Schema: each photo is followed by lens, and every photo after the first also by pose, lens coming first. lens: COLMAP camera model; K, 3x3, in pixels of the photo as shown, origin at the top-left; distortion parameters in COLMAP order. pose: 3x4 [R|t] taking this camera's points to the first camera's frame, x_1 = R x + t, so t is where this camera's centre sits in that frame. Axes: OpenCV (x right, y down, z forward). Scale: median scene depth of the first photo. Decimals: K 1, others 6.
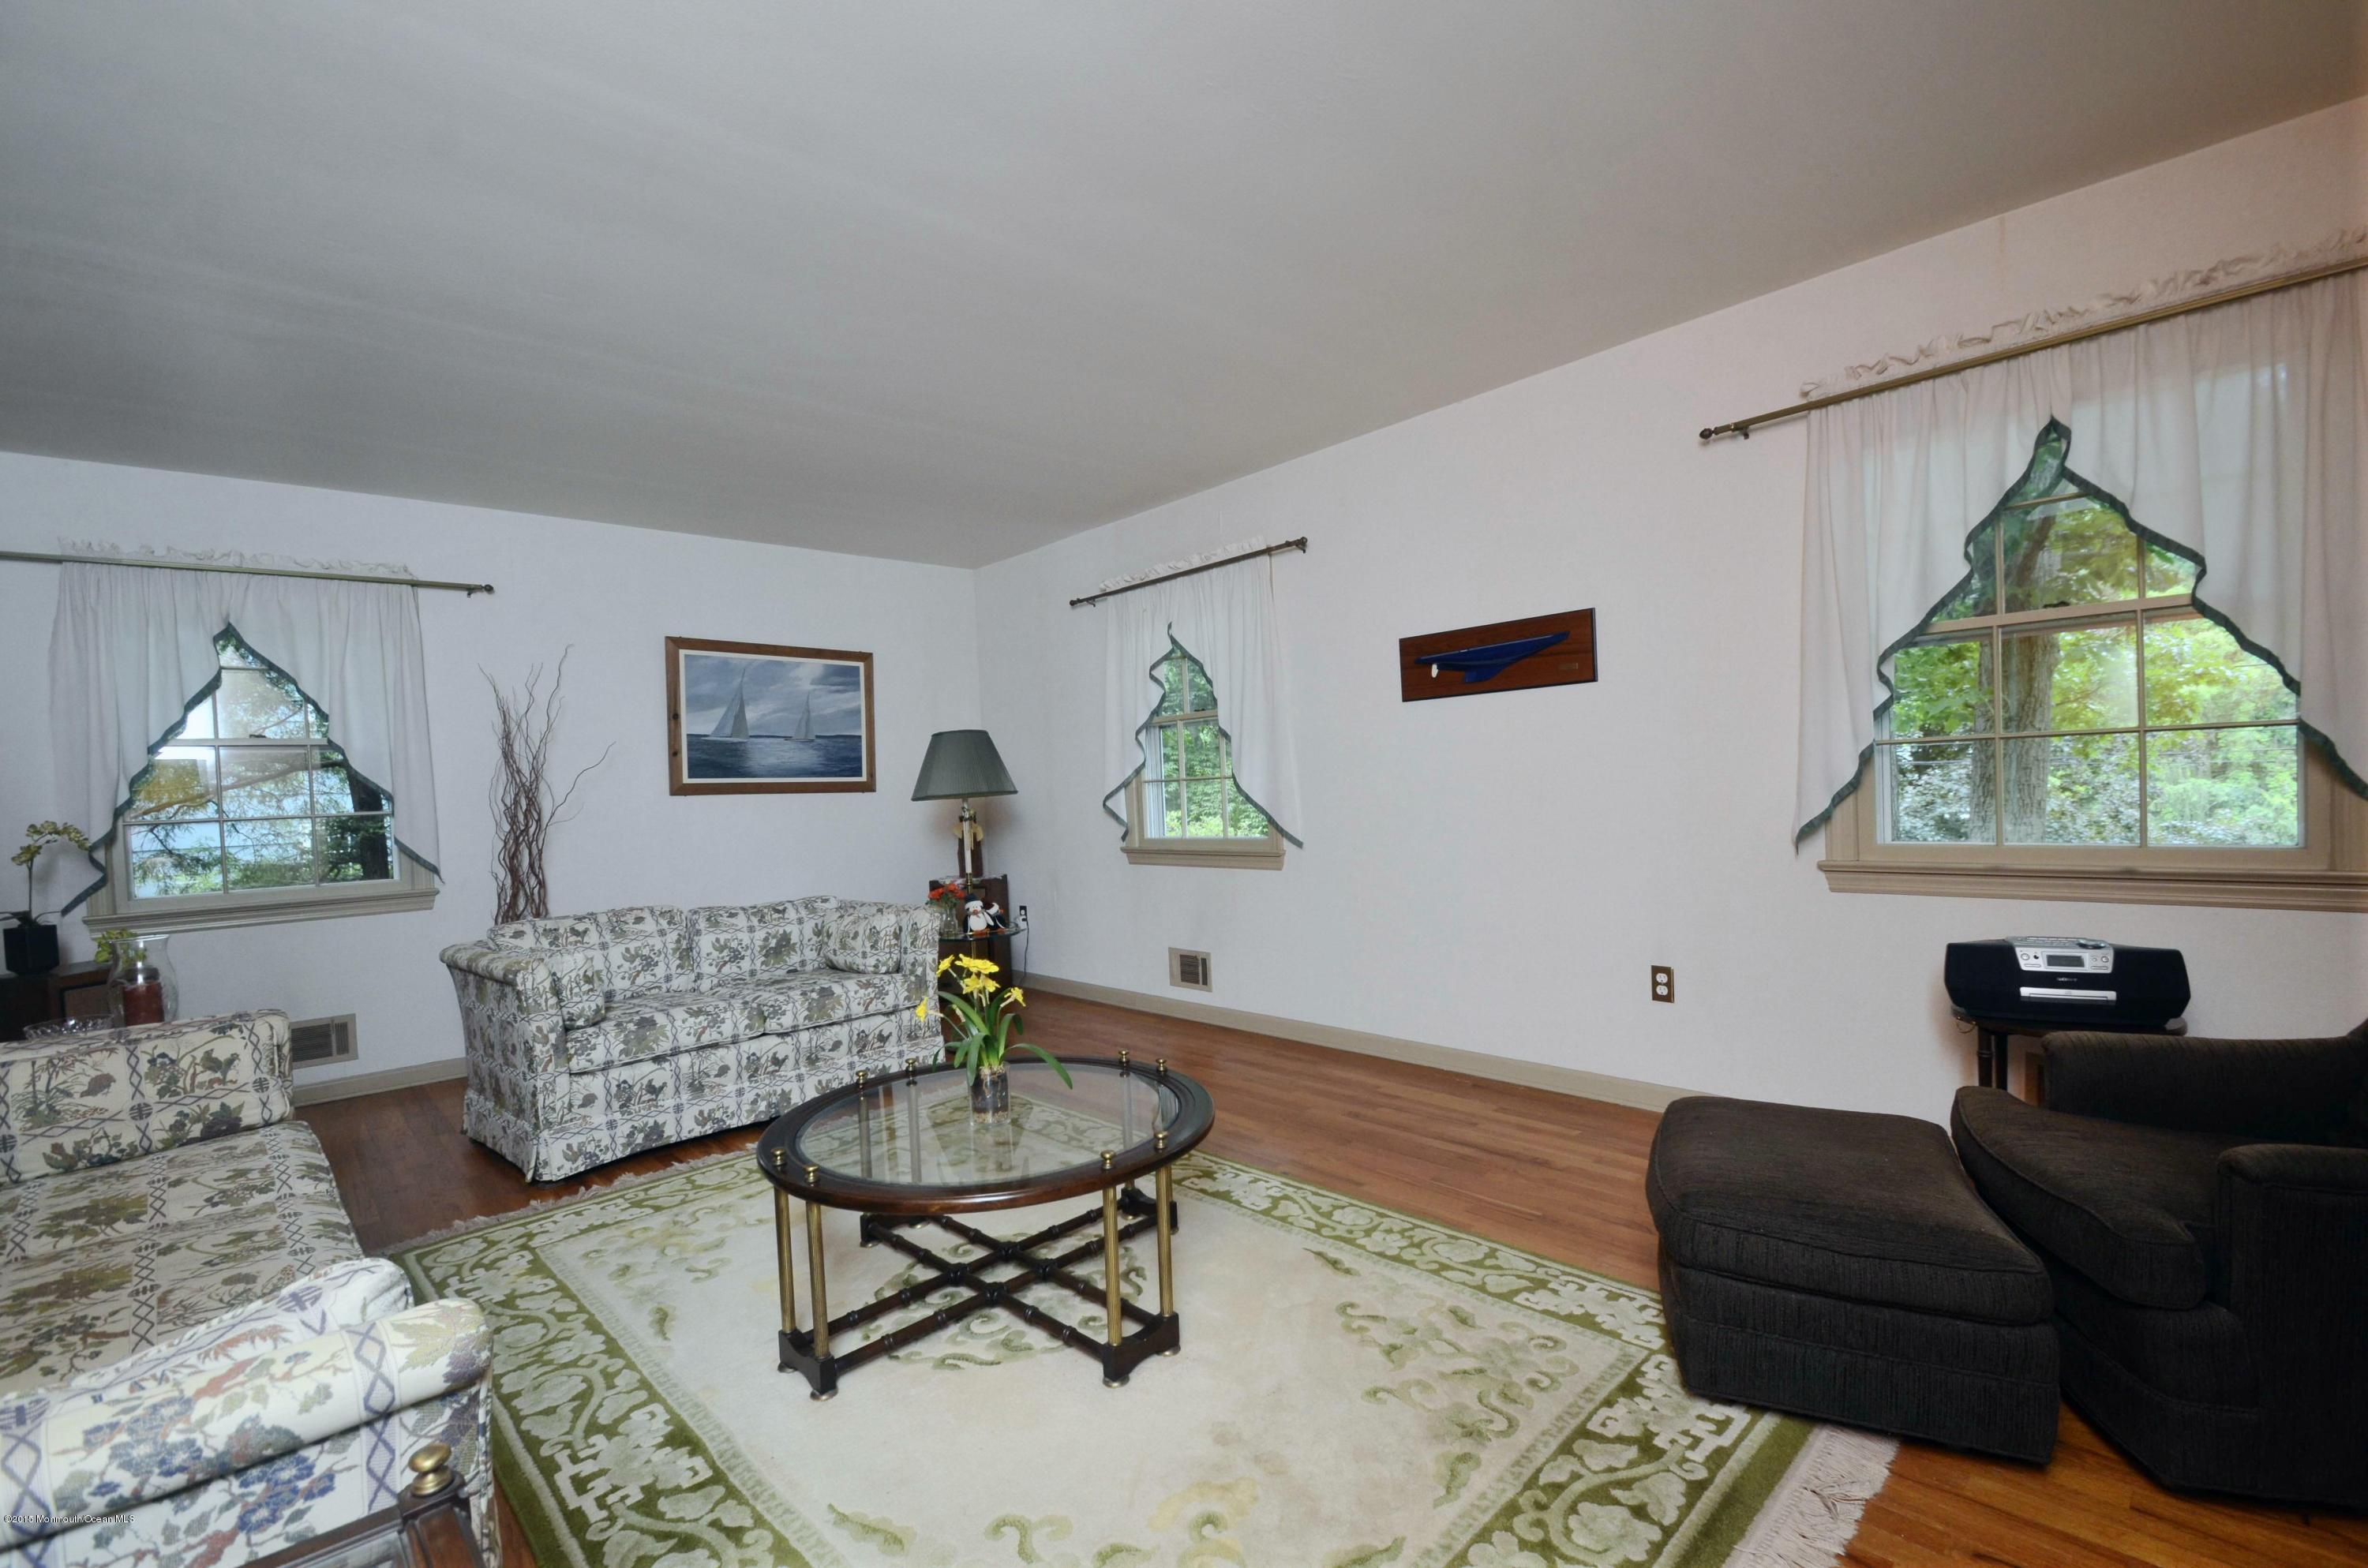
lens RADIAL K [[1042.9, 0, 1158.7], [0, 1042.9, 792.0], [0, 0, 1]] dist [-0.002667, -0.010304]
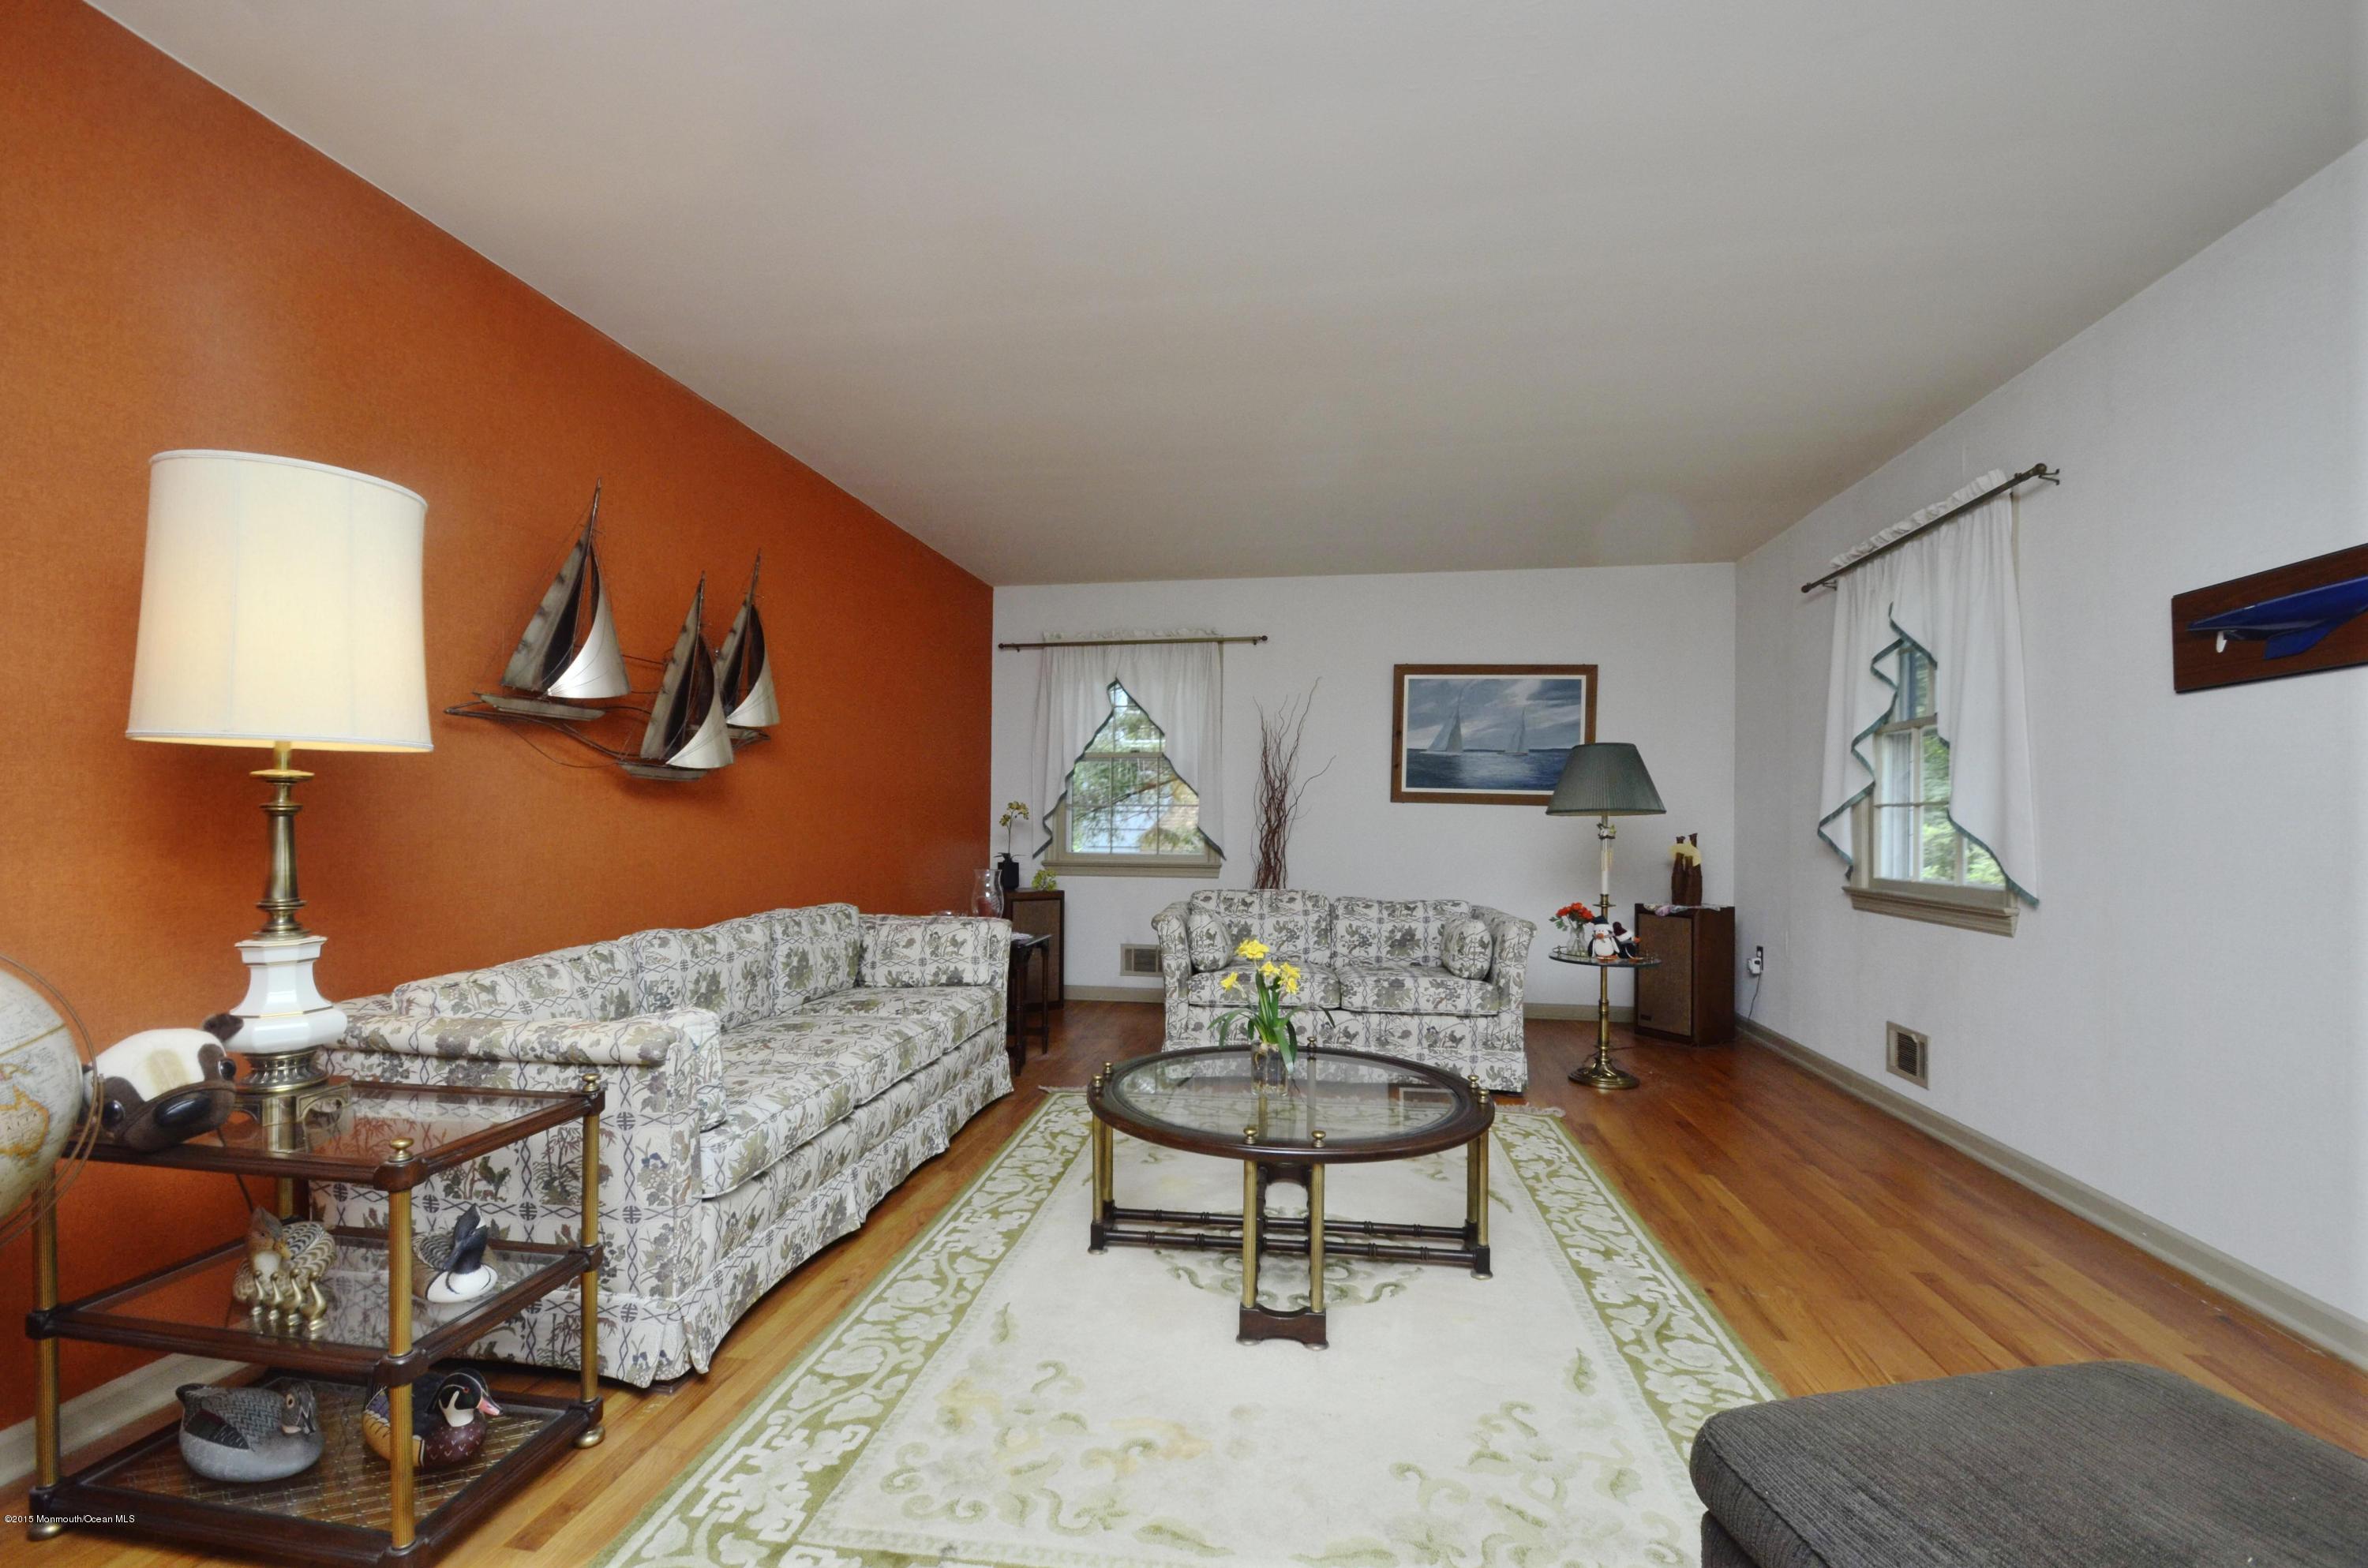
lens RADIAL K [[1042.9, 0, 1167.9], [0, 1042.9, 801.1], [0, 0, 1]] dist [-0.002667, -0.010304]
pose [[0.602296, 0.035349, -0.797490, 0.373339], [-0.038497, 0.999143, 0.015213, -0.006937], [0.797344, 0.021538, 0.603140, 0.128092]]
